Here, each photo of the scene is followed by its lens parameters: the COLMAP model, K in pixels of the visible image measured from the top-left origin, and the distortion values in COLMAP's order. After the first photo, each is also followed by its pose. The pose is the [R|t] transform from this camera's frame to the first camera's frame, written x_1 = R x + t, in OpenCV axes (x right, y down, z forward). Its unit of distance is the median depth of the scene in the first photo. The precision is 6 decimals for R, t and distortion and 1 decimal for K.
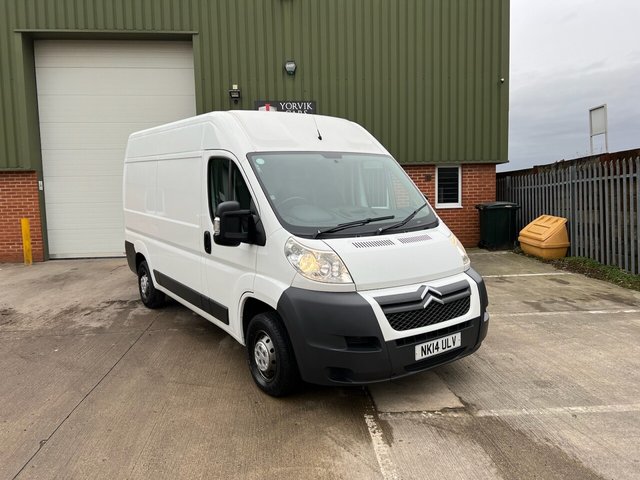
lens RADIAL K [[477.2, 0, 317.6], [0, 477.2, 244.3], [0, 0, 1]] dist [0.010489, -0.002196]
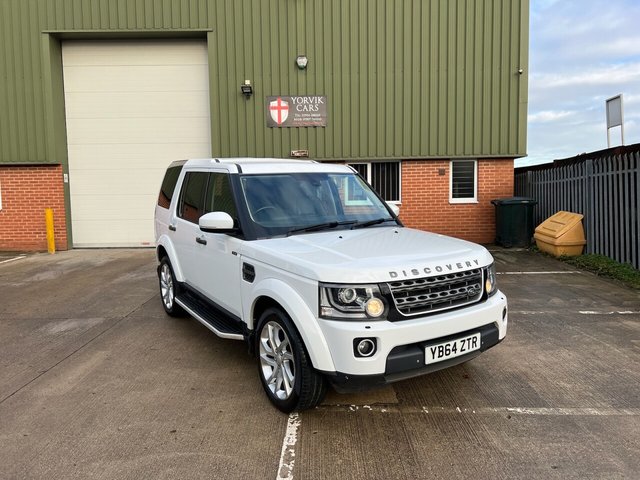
lens RADIAL K [[477.6, 0, 319.6], [0, 477.6, 234.3], [0, 0, 1]] dist [0.010543, -0.002172]
pose [[0.995606, 0.015151, -0.092404, 0.084901], [-0.016304, 0.999798, -0.011736, 0.004299], [0.092208, 0.013191, 0.995652, 0.004089]]
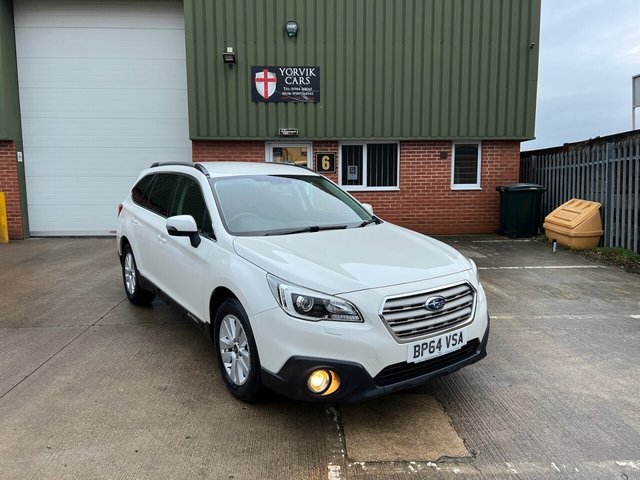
lens RADIAL K [[477.5, 0, 319.1], [0, 477.5, 242.7], [0, 0, 1]] dist [0.015053, -0.012029]
pose [[0.999219, 0.021653, -0.033058, 0.035113], [-0.020539, 0.999222, 0.033654, -0.000615], [0.033761, -0.032948, 0.998887, 0.101078]]
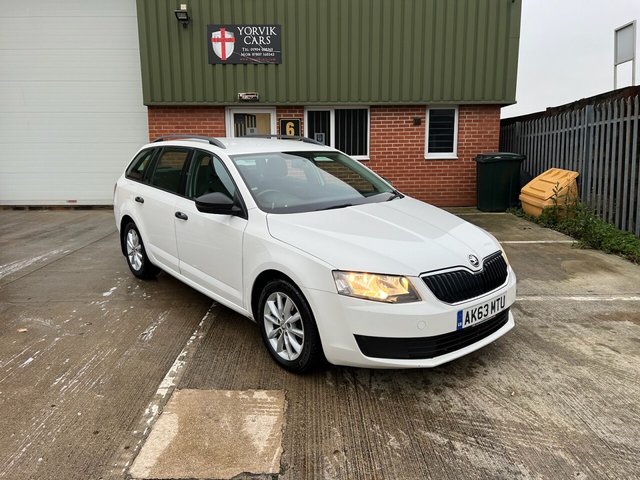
lens RADIAL K [[478.5, 0, 320.4], [0, 478.5, 240.7], [0, 0, 1]] dist [0.011237, -0.002894]
pose [[0.997472, 0.028268, -0.065193, 0.141495], [-0.022687, 0.996139, 0.084805, 0.001299], [0.067339, -0.083112, 0.994263, 0.158875]]
